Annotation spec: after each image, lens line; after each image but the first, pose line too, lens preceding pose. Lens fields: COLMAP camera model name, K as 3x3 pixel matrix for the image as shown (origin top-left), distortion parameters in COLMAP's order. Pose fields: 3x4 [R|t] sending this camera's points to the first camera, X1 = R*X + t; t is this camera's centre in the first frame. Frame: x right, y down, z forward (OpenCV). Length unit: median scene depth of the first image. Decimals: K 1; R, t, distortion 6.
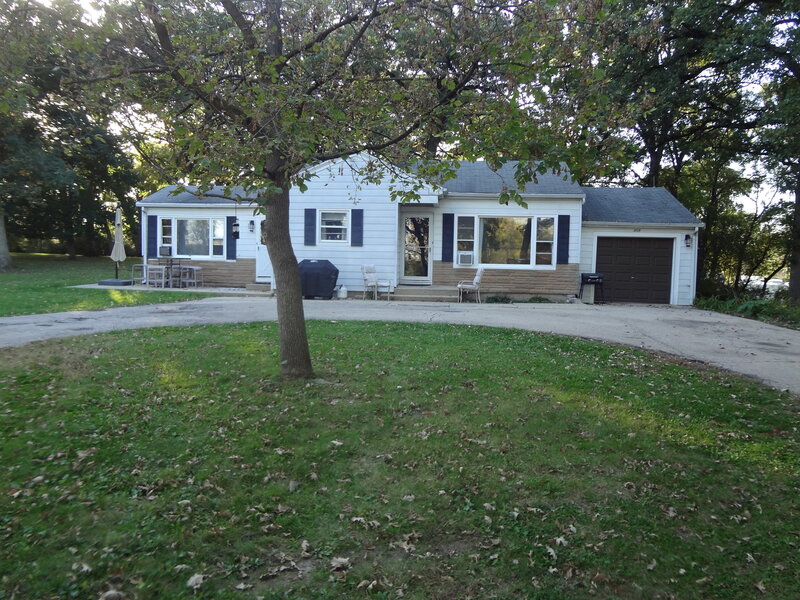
lens RADIAL K [[594.4, 0, 400.0], [0, 594.4, 300.0], [0, 0, 1]] dist [-0.041619, 0.002374]
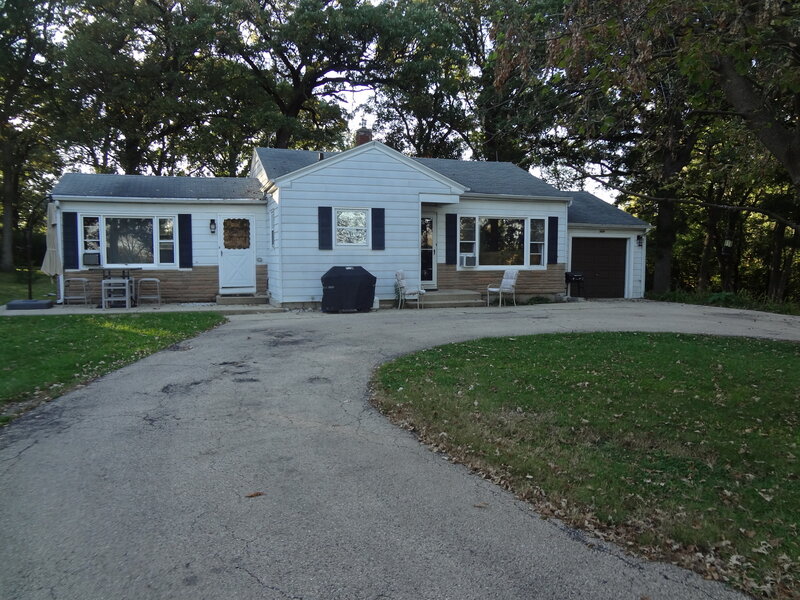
lens RADIAL K [[594.4, 0, 400.0], [0, 594.4, 300.0], [0, 0, 1]] dist [-0.041619, 0.002374]
pose [[0.909221, -0.048780, 0.413447, -0.394908], [0.047258, 0.998786, 0.013913, -0.024514], [-0.413624, 0.006889, 0.910422, 0.165002]]
